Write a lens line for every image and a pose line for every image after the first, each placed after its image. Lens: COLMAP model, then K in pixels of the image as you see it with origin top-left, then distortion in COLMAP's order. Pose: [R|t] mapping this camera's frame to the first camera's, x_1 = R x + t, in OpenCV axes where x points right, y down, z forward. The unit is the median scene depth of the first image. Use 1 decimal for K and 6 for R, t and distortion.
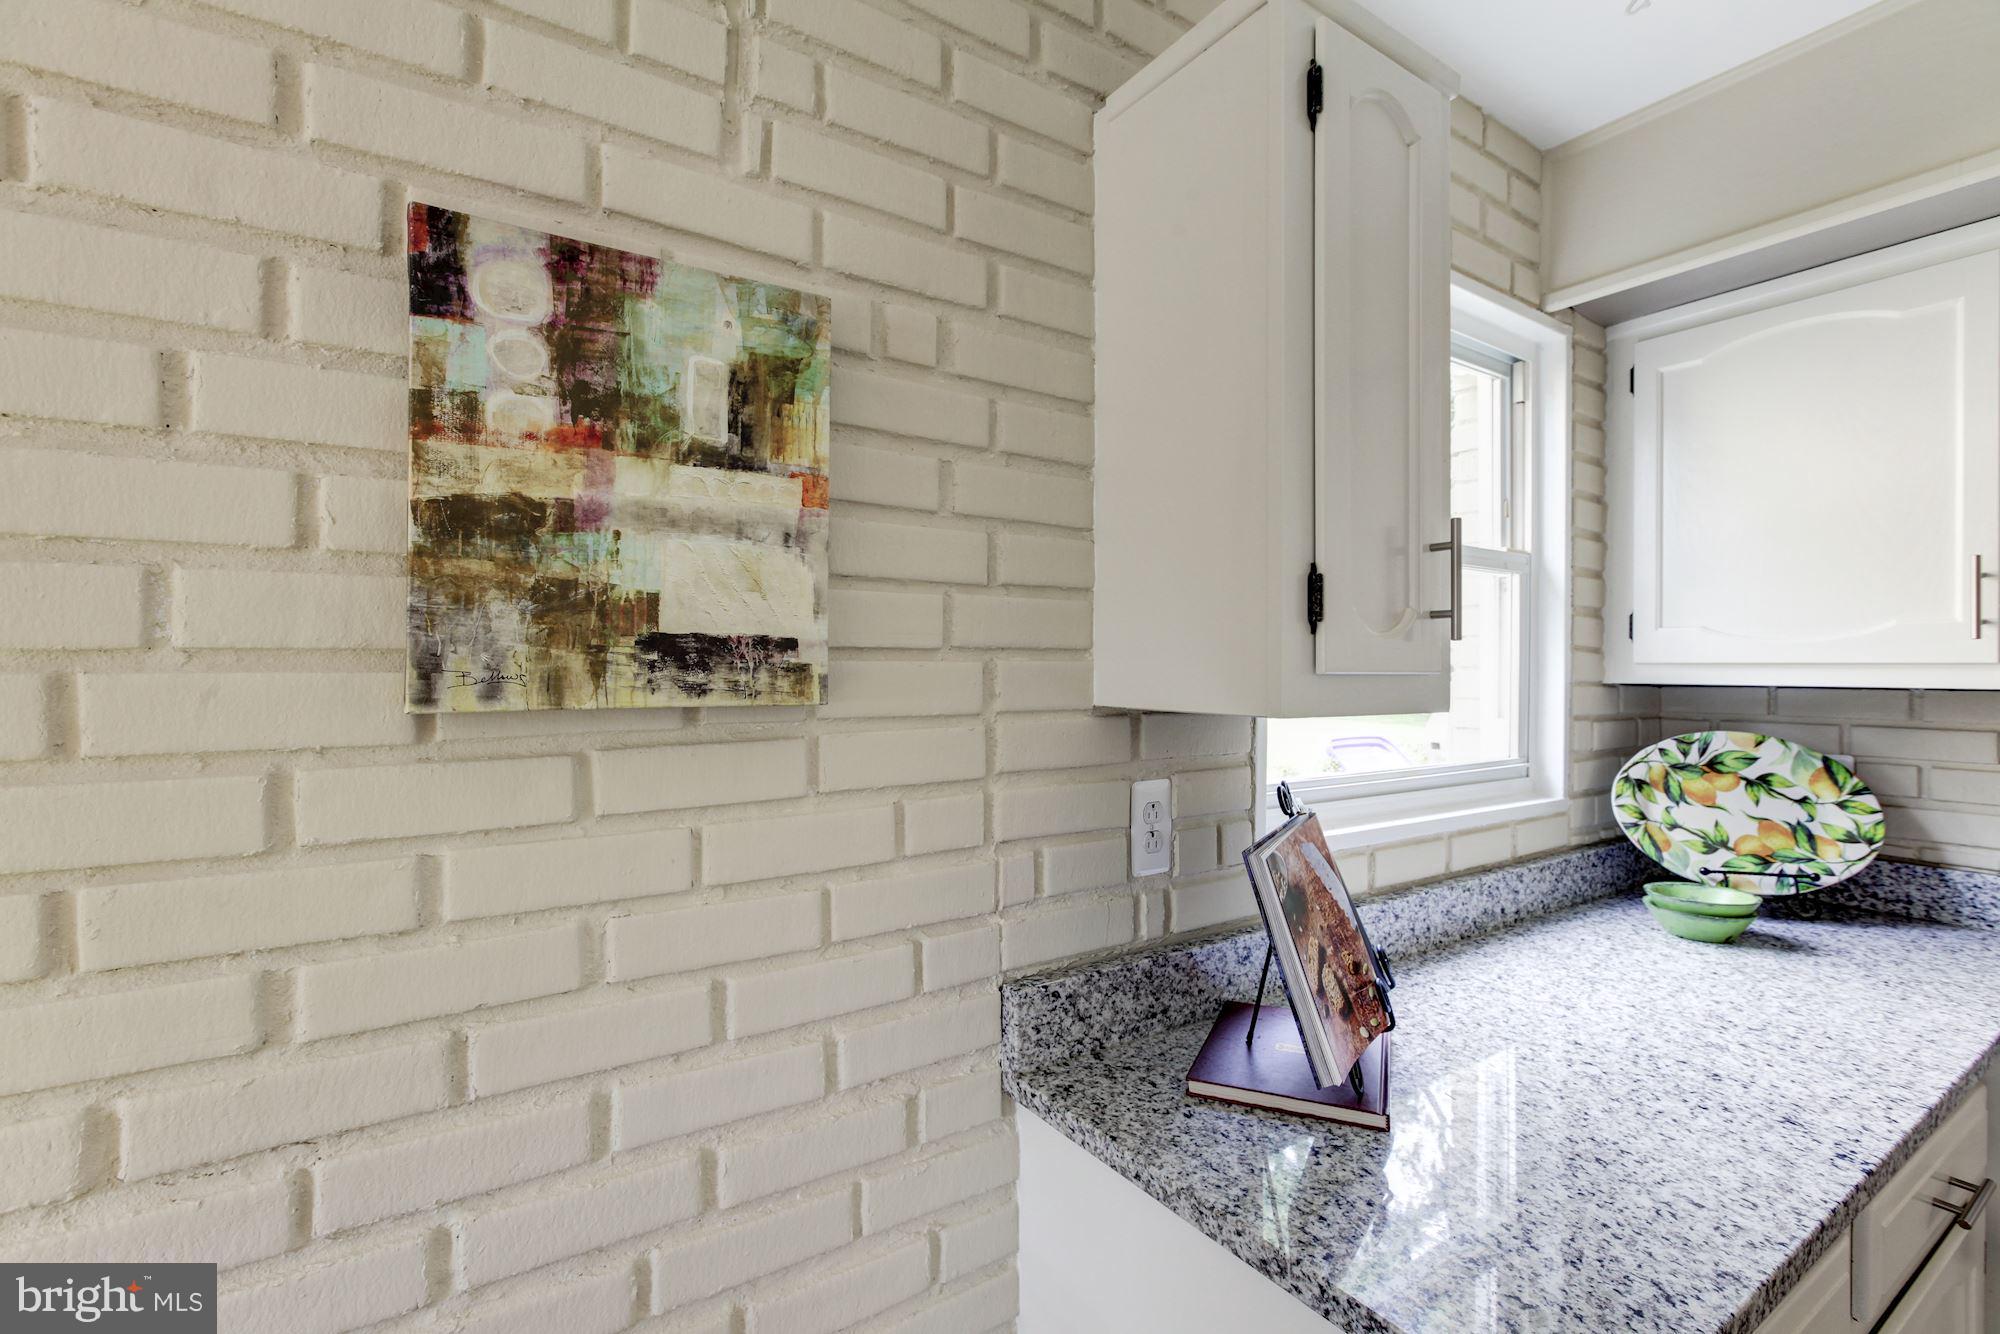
lens RADIAL K [[910.7, 0, 1010.5], [0, 910.7, 671.7], [0, 0, 1]] dist [-0.019058, 0.008850]
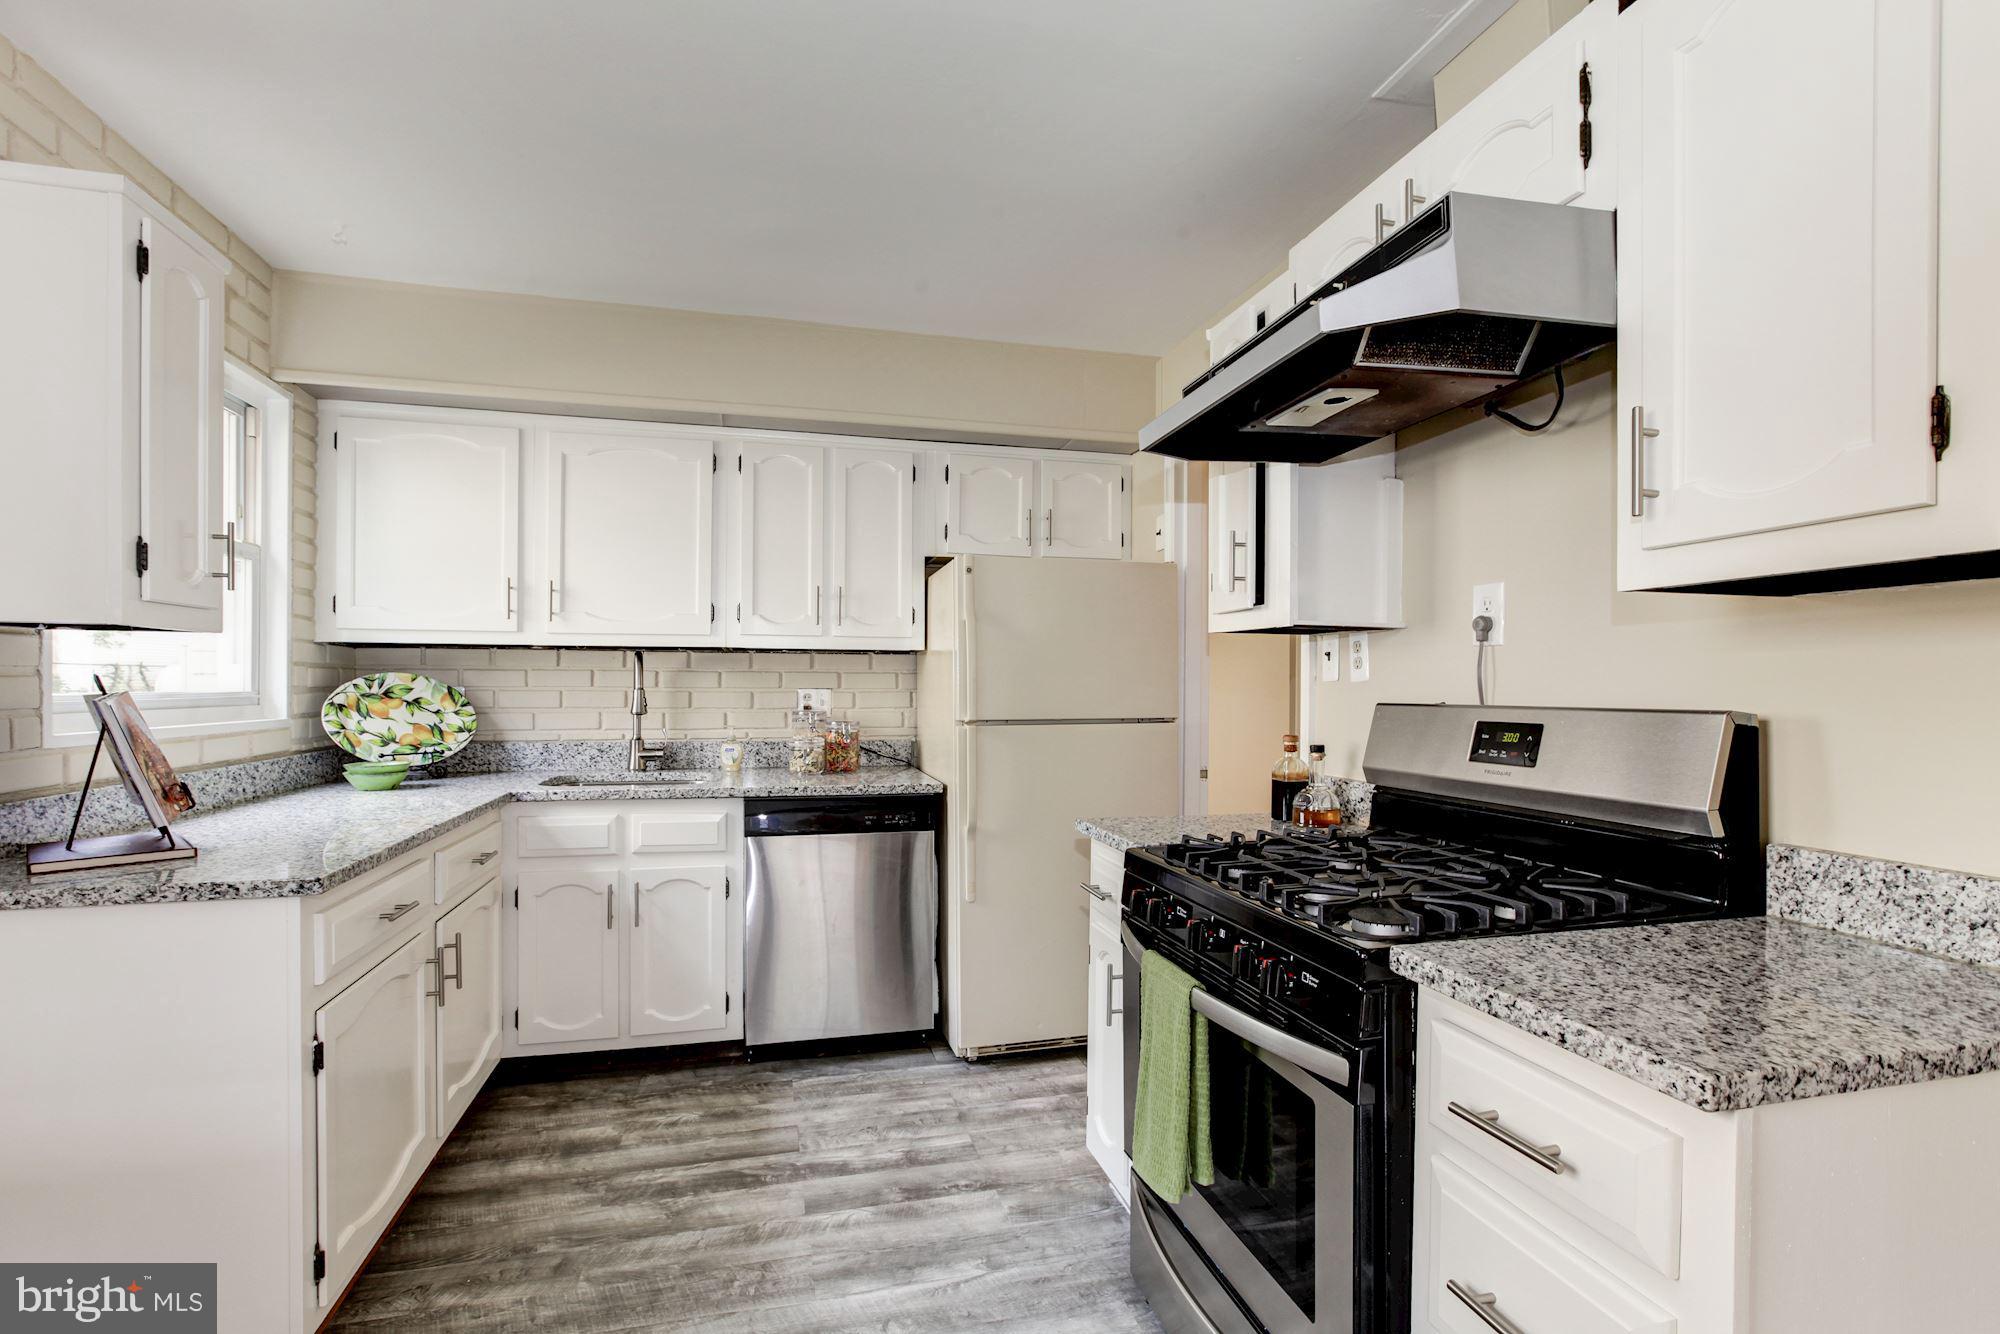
lens RADIAL K [[910.7, 0, 1011.3], [0, 910.7, 691.4], [0, 0, 1]] dist [-0.019058, 0.008850]
pose [[0.323226, -0.009729, 0.946272, -0.402279], [-0.004566, 0.999919, 0.011840, 0.078534], [-0.946311, -0.008148, 0.323156, -0.595424]]
